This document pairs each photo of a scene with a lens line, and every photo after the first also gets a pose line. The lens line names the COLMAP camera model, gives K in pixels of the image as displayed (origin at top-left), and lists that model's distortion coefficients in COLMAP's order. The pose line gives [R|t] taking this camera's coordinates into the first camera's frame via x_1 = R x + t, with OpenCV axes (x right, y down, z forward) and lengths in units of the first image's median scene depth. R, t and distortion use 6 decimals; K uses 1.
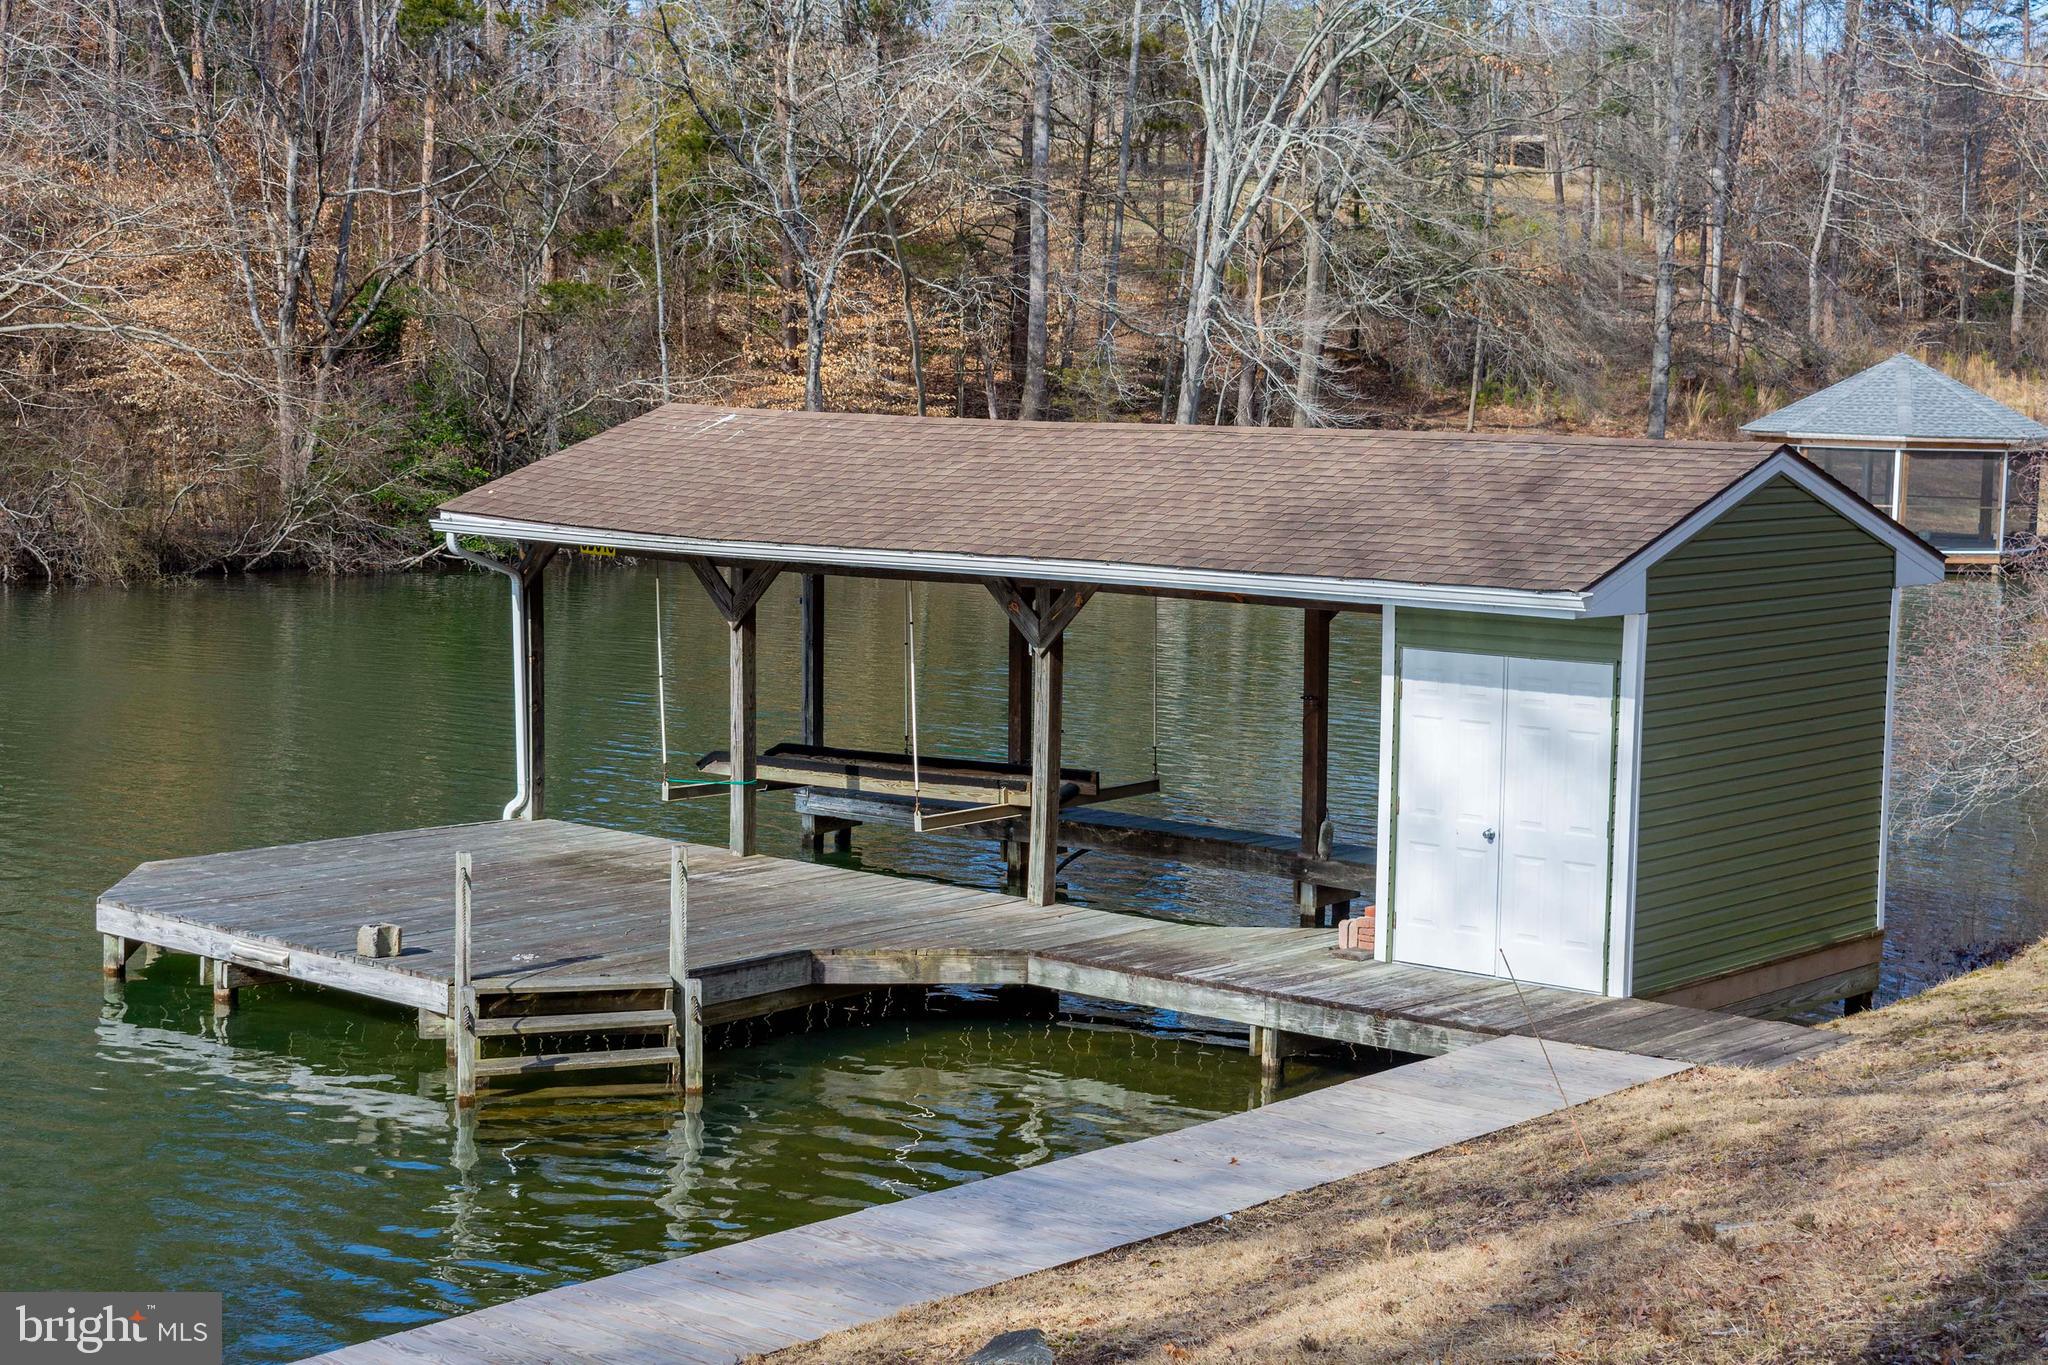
lens RADIAL K [[3310.1, 0, 1024.0], [0, 3310.1, 682.5], [0, 0, 1]] dist [0.014390, 0.068121]
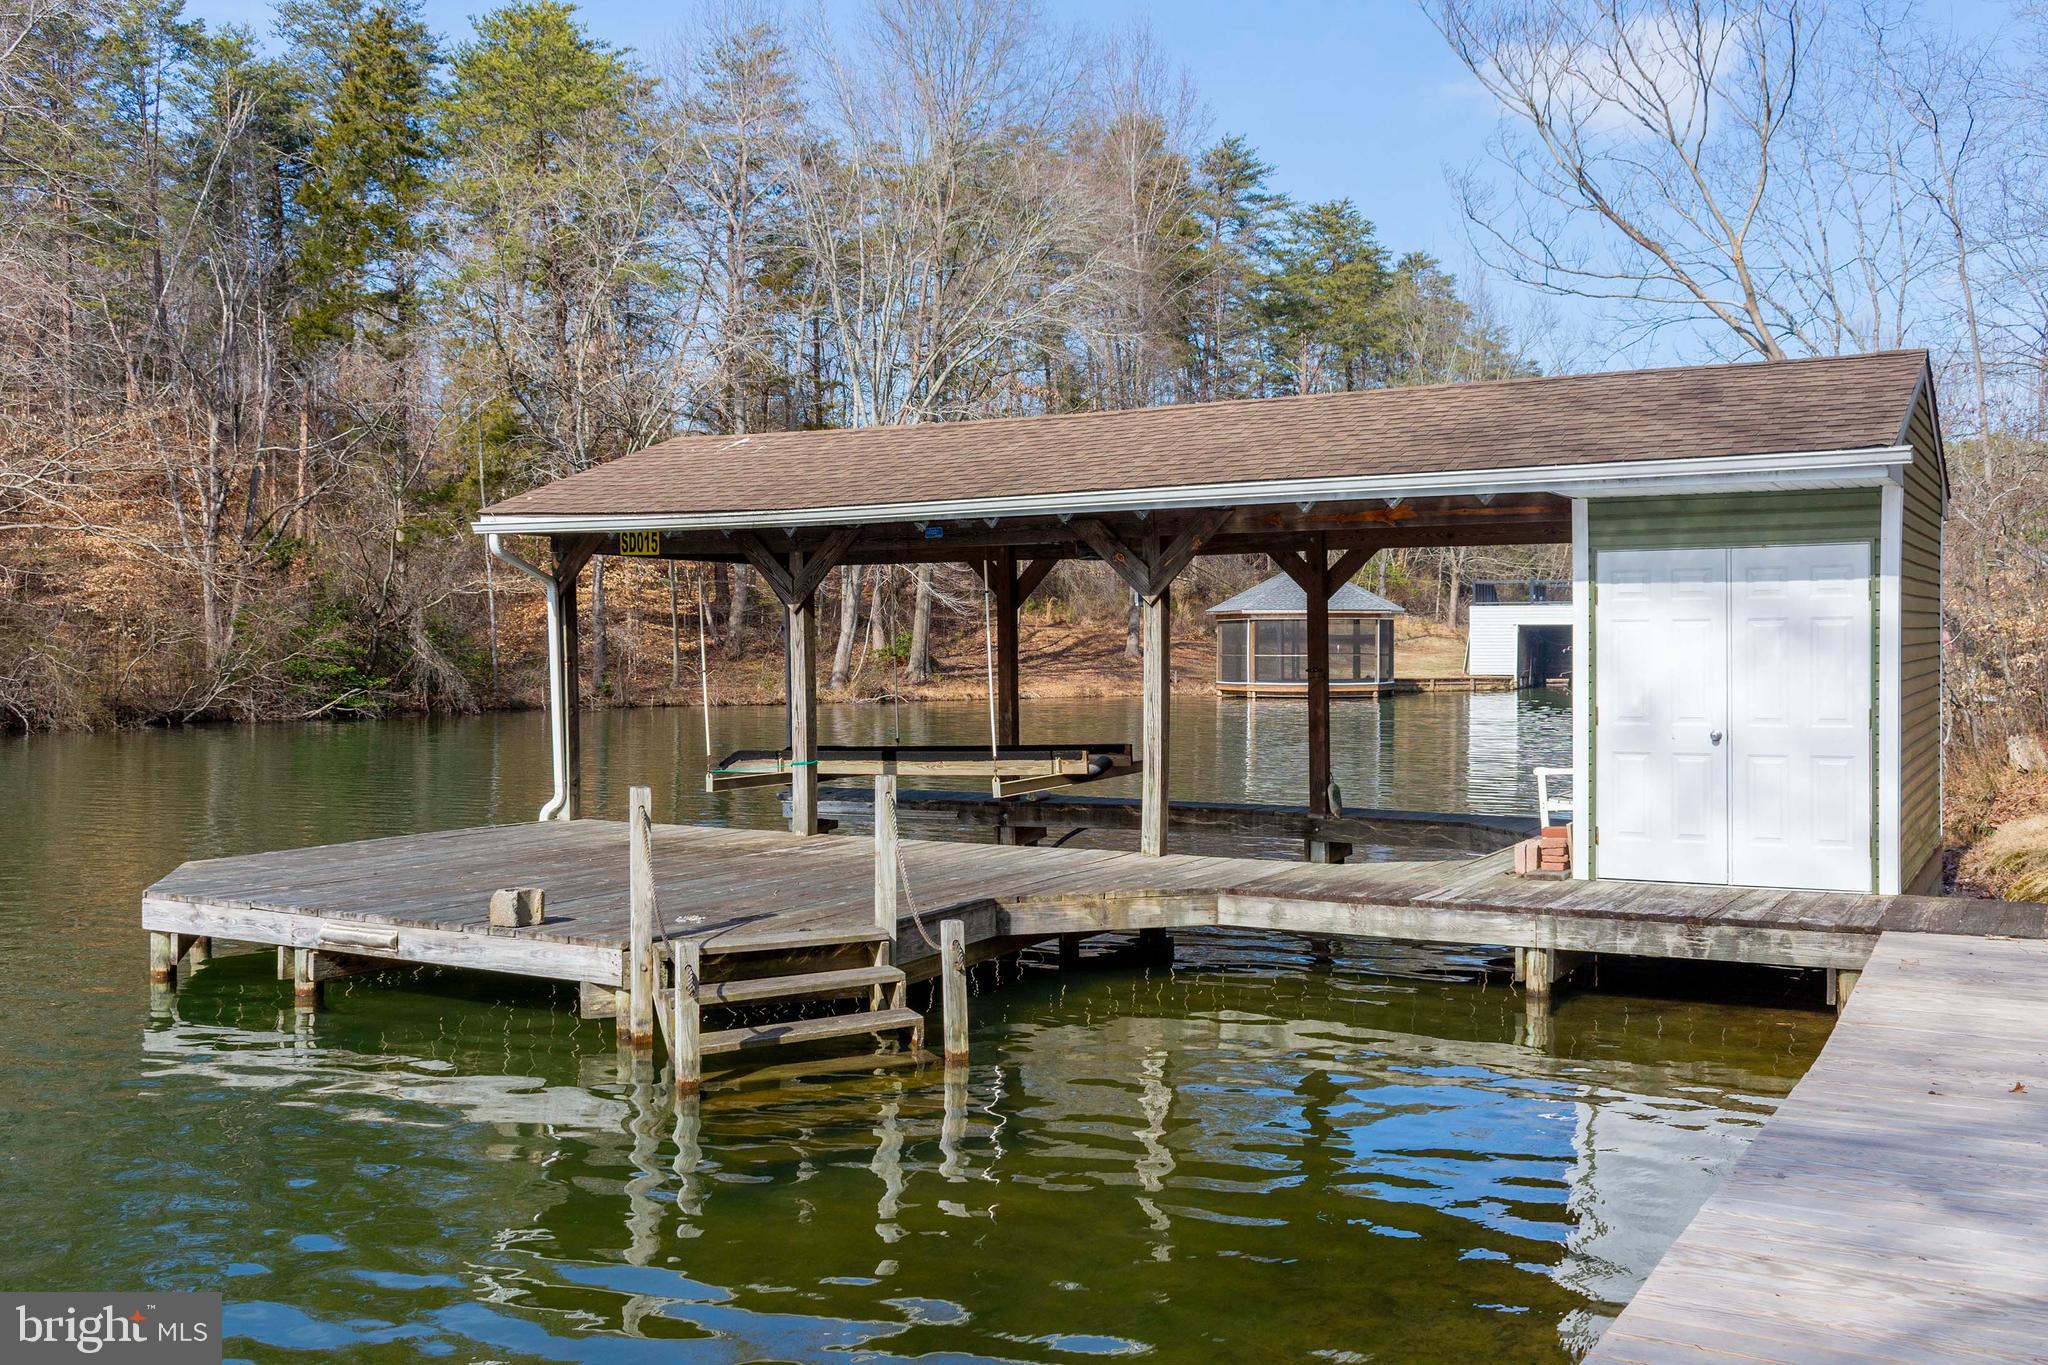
lens RADIAL K [[1914.2, 0, 1024.0], [0, 1914.2, 682.5], [0, 0, 1]] dist [0.012426, 0.002117]
pose [[0.979315, -0.026864, 0.200552, -0.160658], [0.042129, 0.996497, -0.072240, 0.060013], [-0.197909, 0.079195, 0.977016, 0.479022]]
